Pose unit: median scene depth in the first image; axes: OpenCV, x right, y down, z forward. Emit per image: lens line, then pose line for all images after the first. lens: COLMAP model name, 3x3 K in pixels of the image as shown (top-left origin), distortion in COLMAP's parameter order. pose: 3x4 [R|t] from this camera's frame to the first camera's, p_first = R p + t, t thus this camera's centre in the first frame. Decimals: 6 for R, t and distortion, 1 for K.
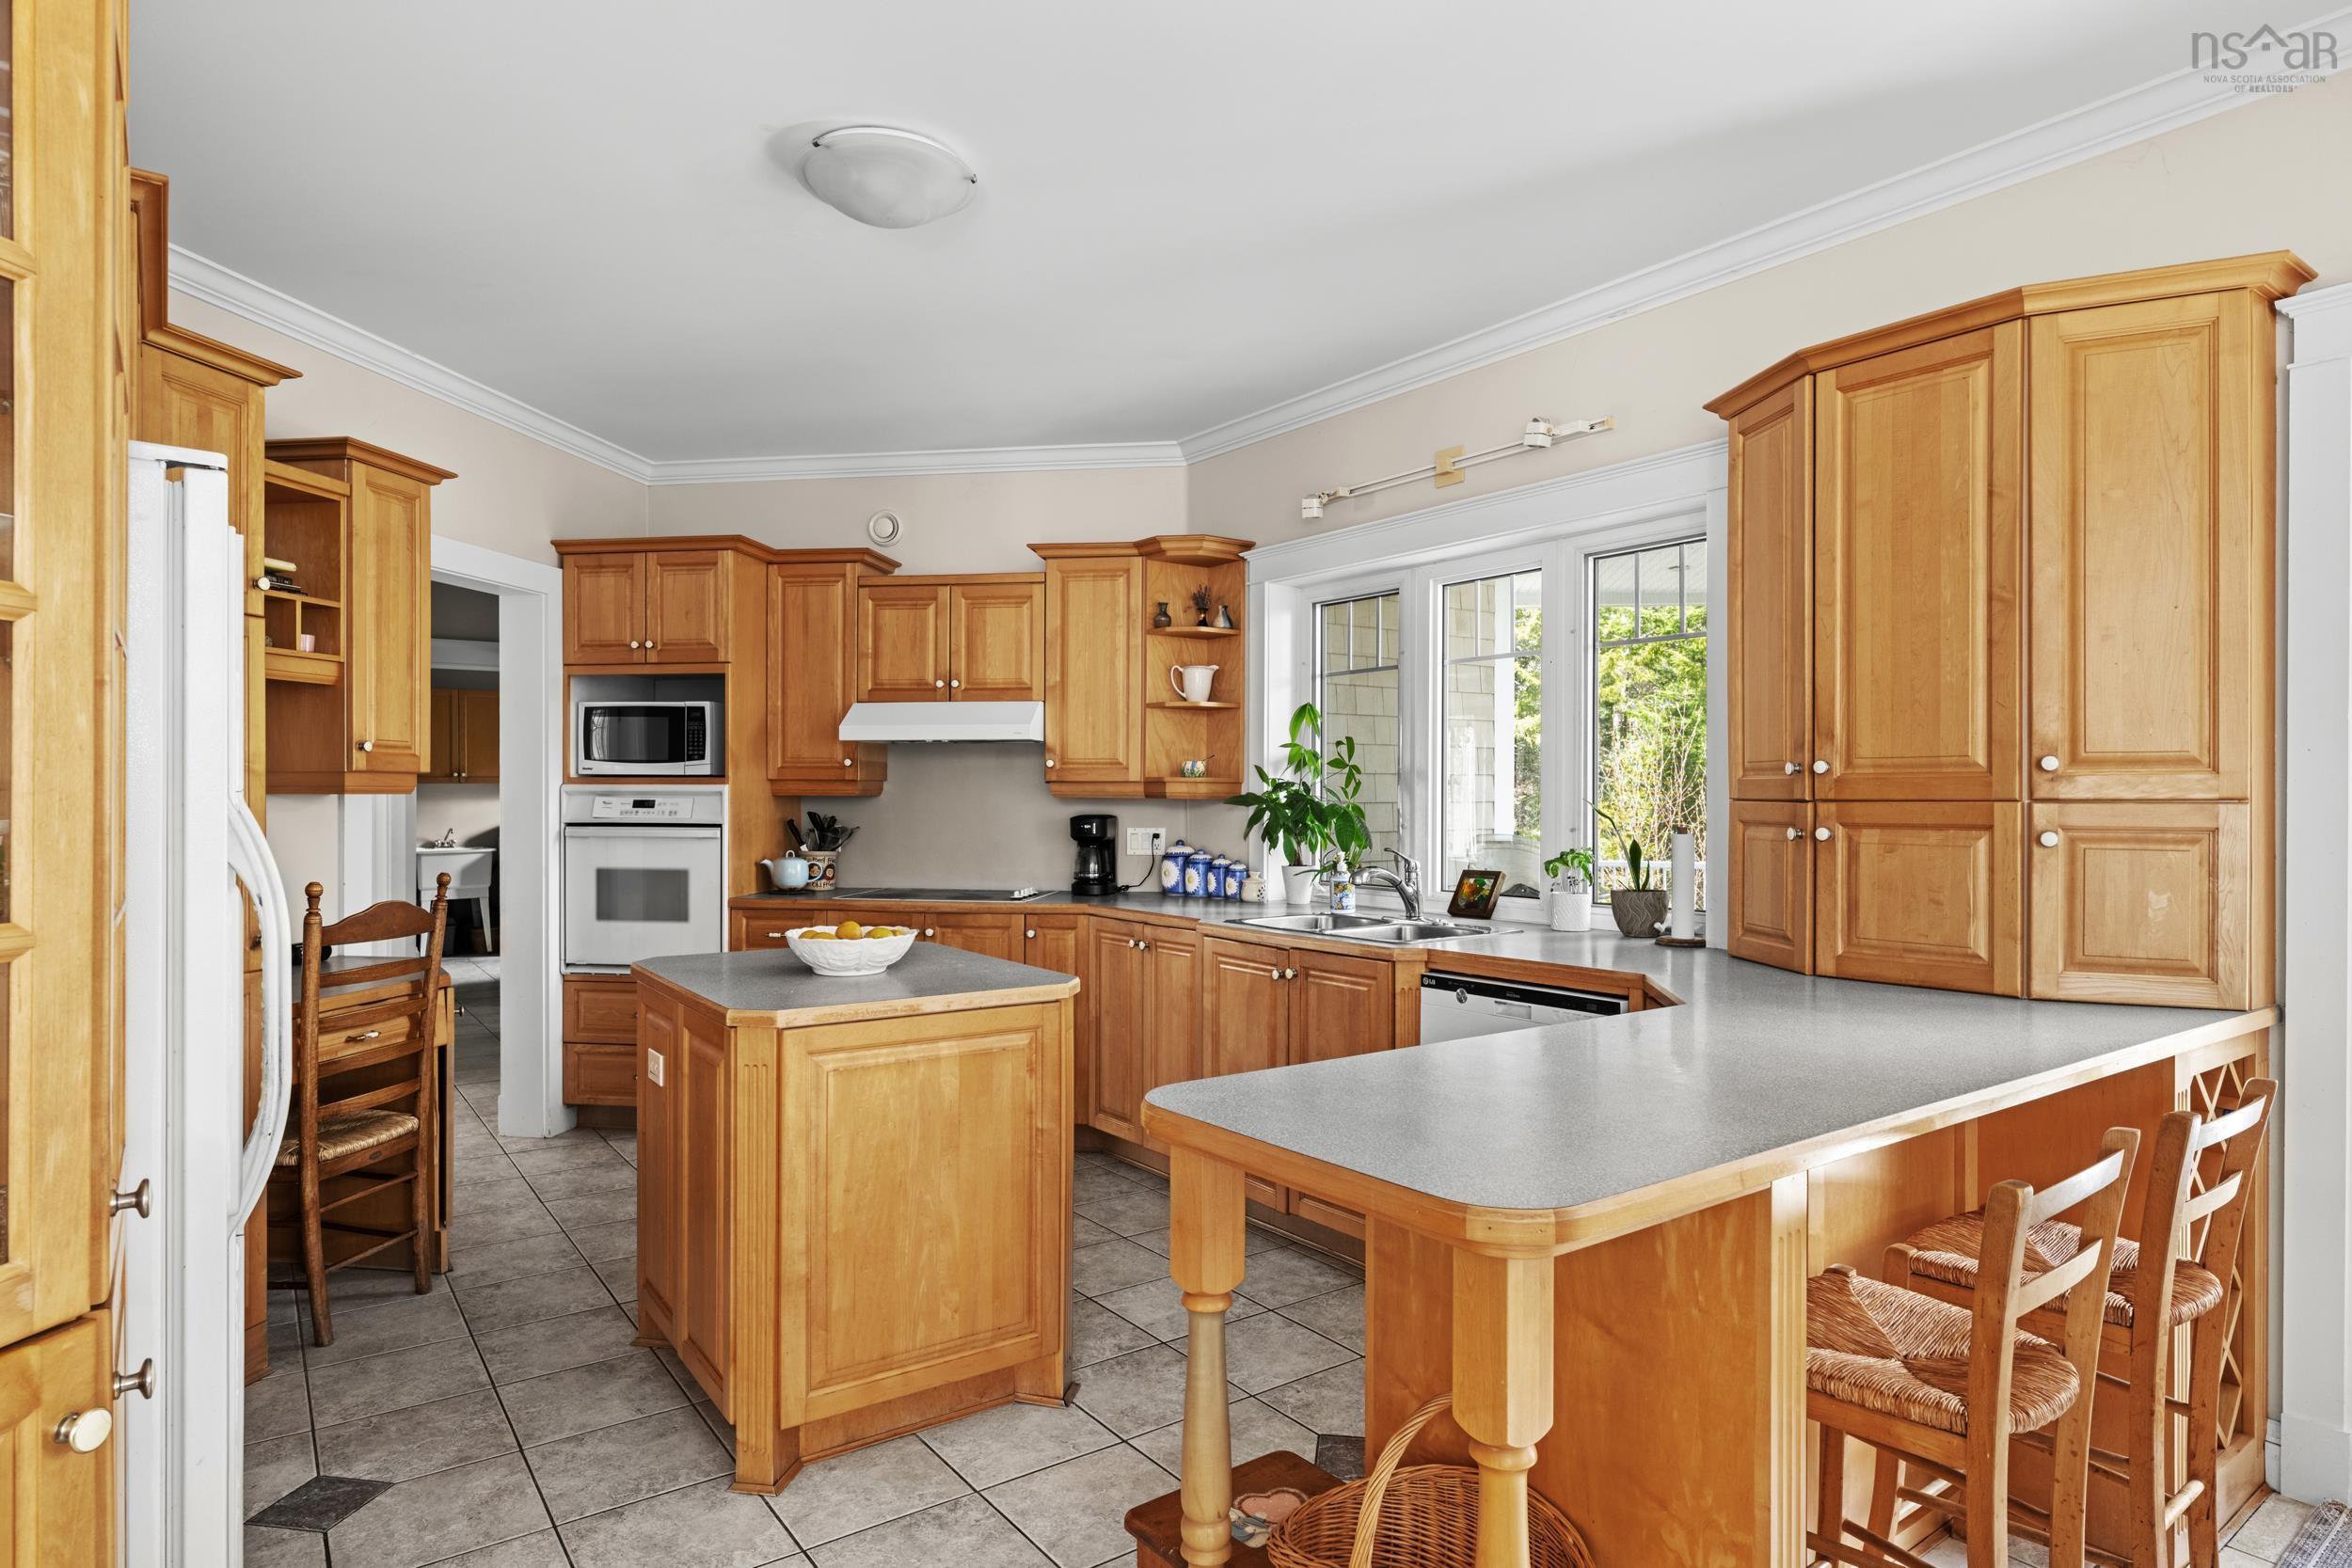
lens RADIAL K [[1297.3, 0, 1175.5], [0, 1297.3, 790.0], [0, 0, 1]] dist [0.000442, 0.000031]
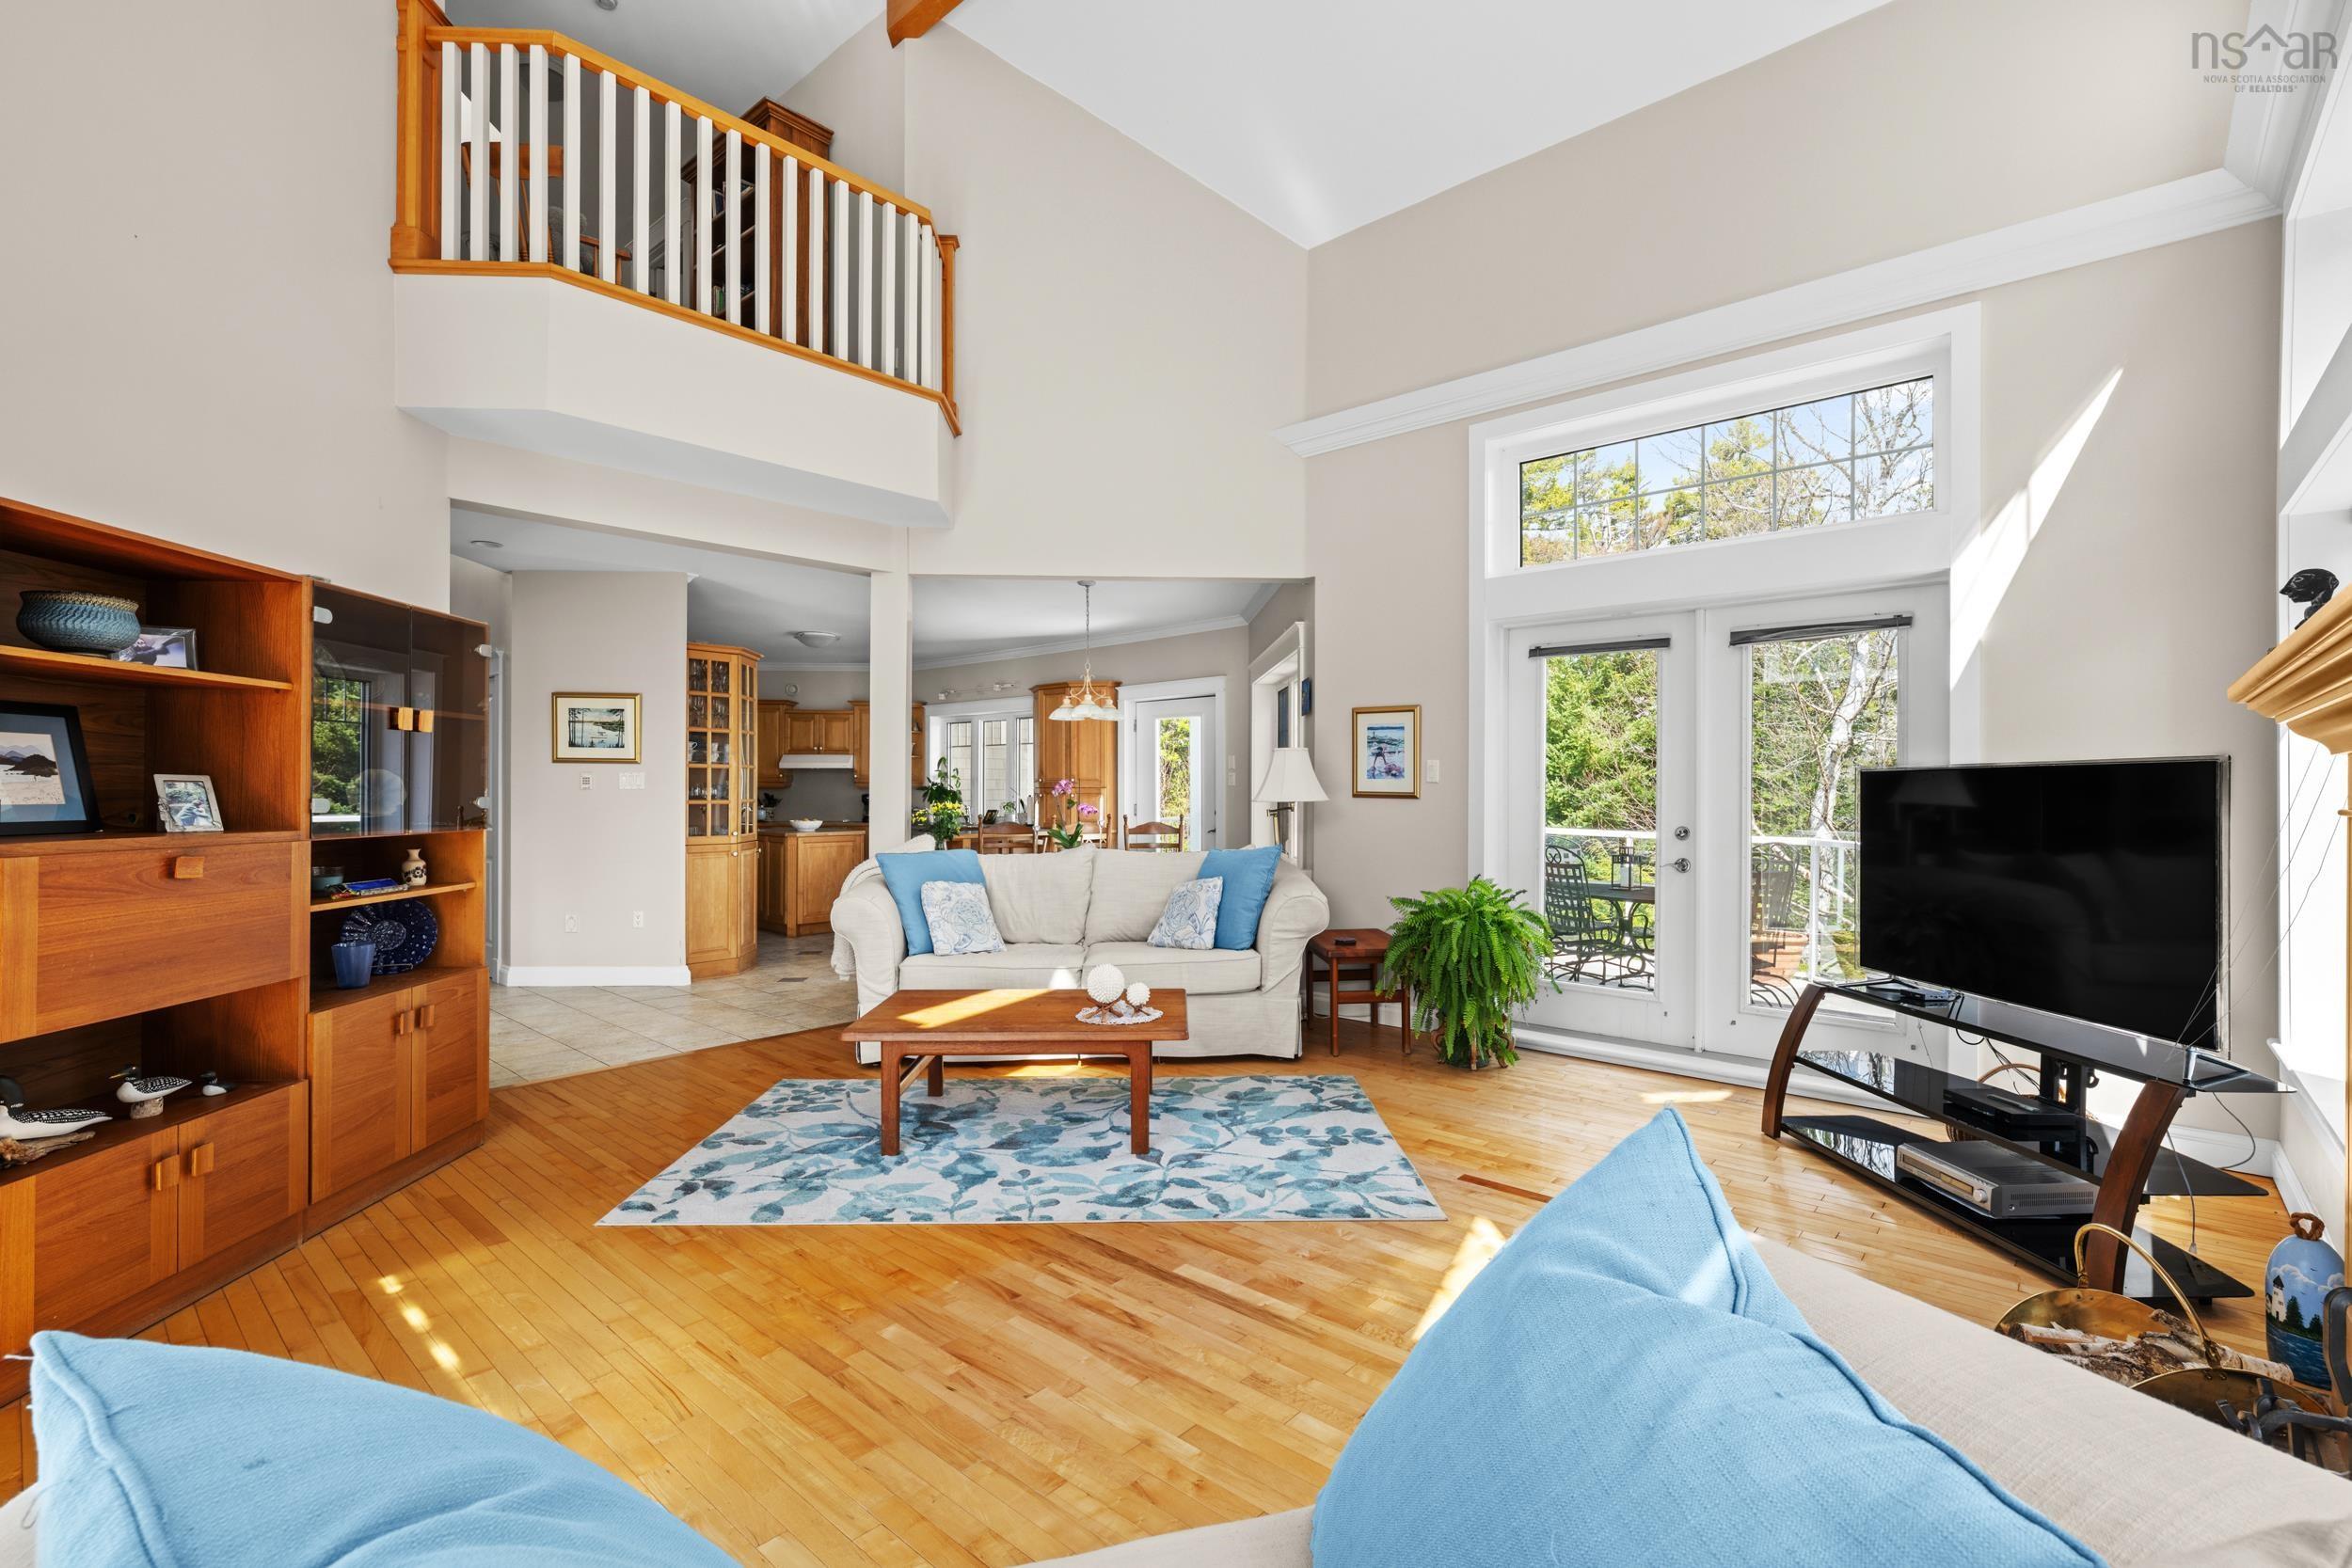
lens RADIAL K [[1052.4, 0, 1171.3], [0, 1052.4, 786.1], [0, 0, 1]] dist [0.002817, 0.000129]
pose [[0.977396, 0.001866, 0.211410, 0.095640], [-0.001224, 0.999994, -0.003166, 0.008129], [-0.211415, 0.002835, 0.977392, -1.441269]]
